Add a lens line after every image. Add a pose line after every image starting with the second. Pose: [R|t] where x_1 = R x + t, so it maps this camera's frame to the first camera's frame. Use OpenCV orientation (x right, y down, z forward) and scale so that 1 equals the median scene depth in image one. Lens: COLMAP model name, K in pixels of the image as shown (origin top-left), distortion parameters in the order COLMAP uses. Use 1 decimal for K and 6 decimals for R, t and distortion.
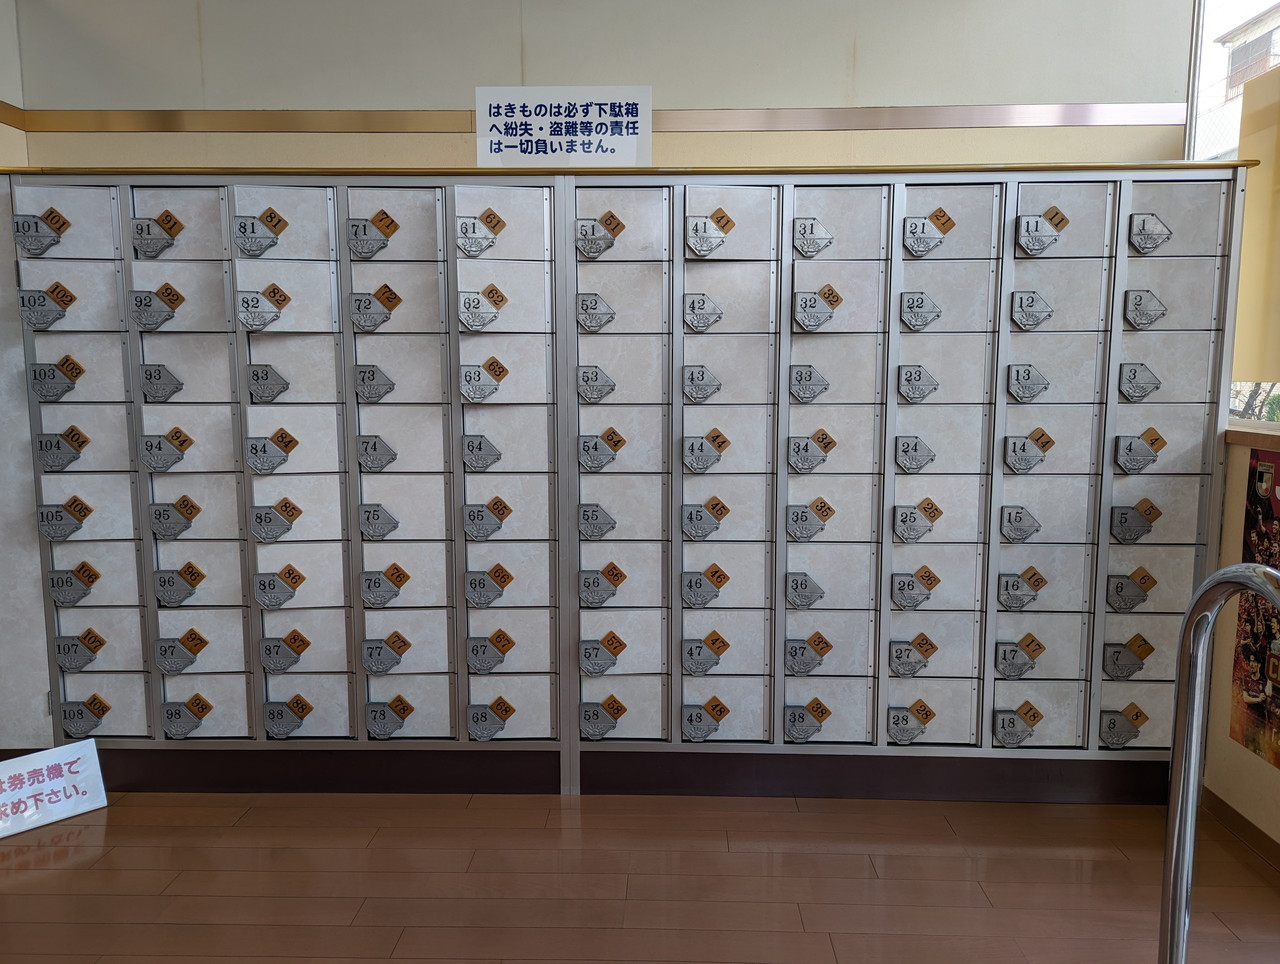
lens RADIAL K [[899.0, 0, 639.8], [0, 899.0, 484.9], [0, 0, 1]] dist [0.030645, -0.006232]
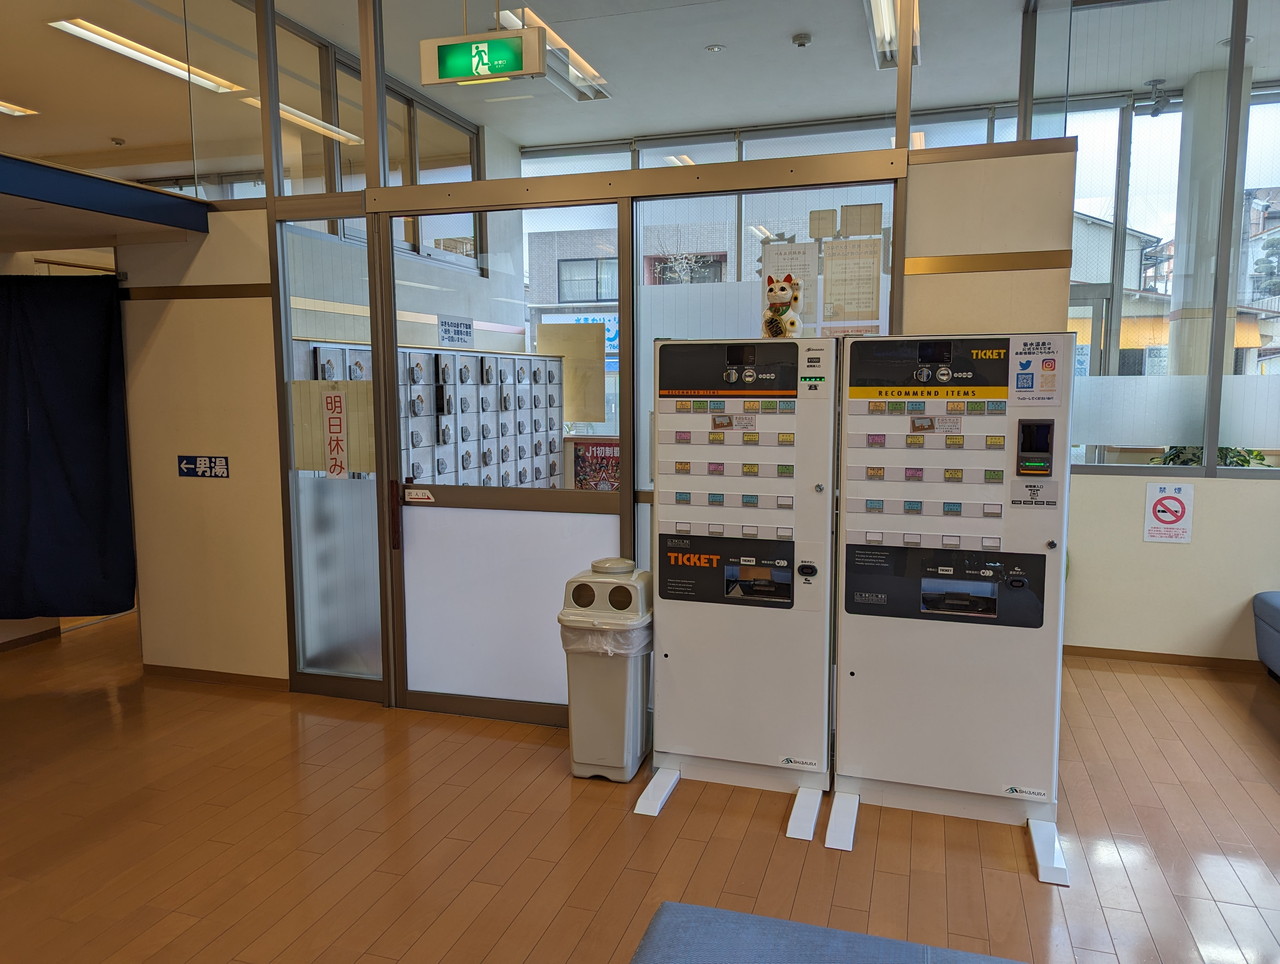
lens RADIAL K [[899.0, 0, 640.4], [0, 899.0, 480.4], [0, 0, 1]] dist [0.030645, -0.006232]
pose [[0.288776, -0.106014, 0.951509, -2.354317], [0.110470, 0.990902, 0.076876, -0.124109], [-0.951002, 0.082913, 0.297860, -0.192781]]
